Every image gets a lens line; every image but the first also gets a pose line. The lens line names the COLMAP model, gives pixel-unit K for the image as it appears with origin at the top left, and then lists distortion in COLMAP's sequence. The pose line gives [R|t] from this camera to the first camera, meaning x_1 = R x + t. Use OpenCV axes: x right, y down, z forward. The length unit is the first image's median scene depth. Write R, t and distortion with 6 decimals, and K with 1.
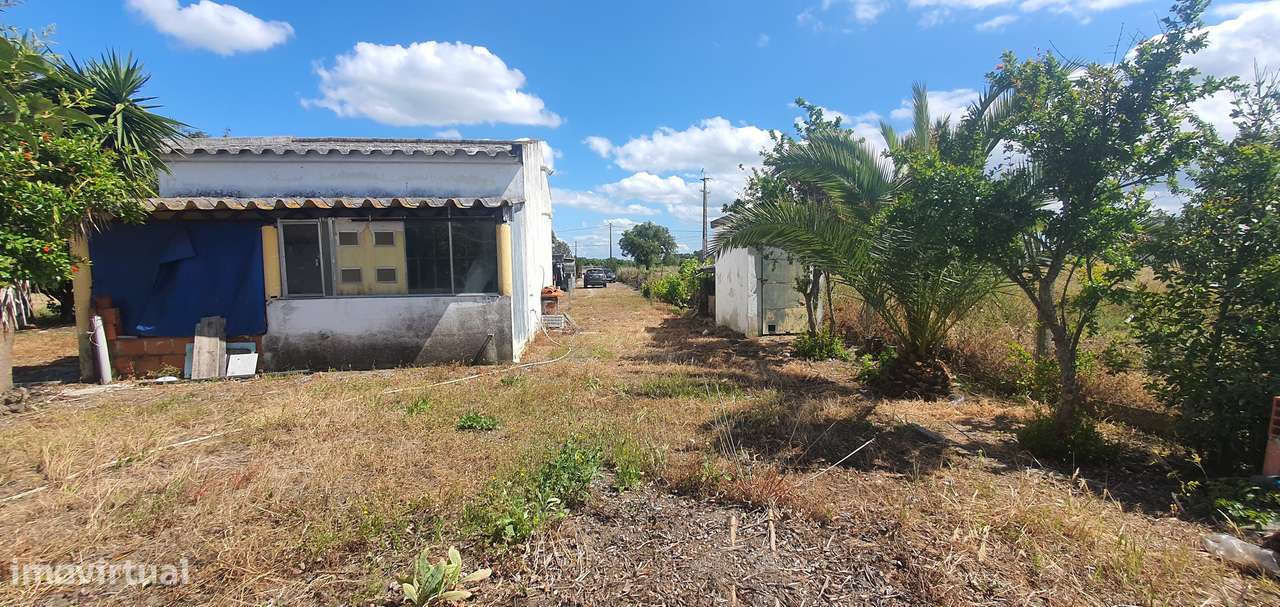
lens RADIAL K [[527.8, 0, 647.7], [0, 527.8, 309.9], [0, 0, 1]] dist [-0.003856, -0.000284]
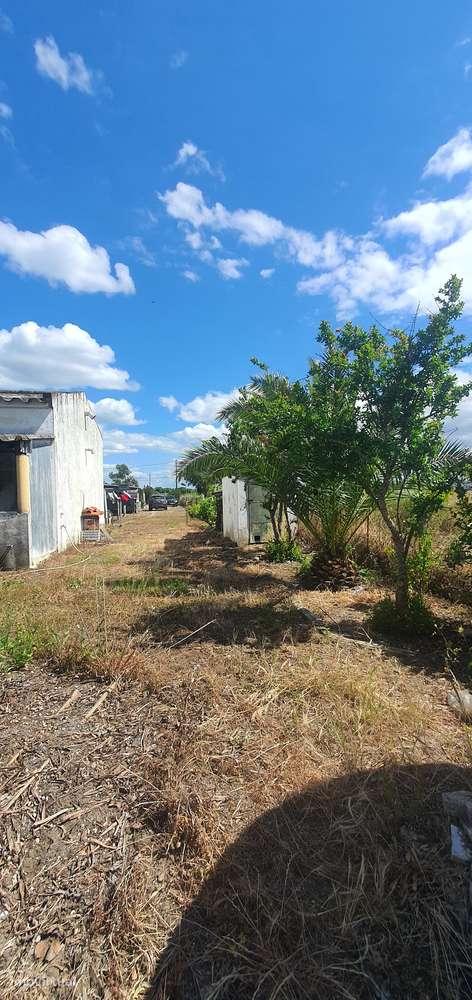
lens RADIAL K [[412.3, 0, 236.0], [0, 412.3, 500.0], [0, 0, 1]] dist [-0.003856, -0.000284]
pose [[0.996925, -0.006150, 0.078122, 0.133290], [0.011312, 0.997768, -0.065811, 0.009605], [-0.077543, 0.066492, 0.994769, 0.008532]]
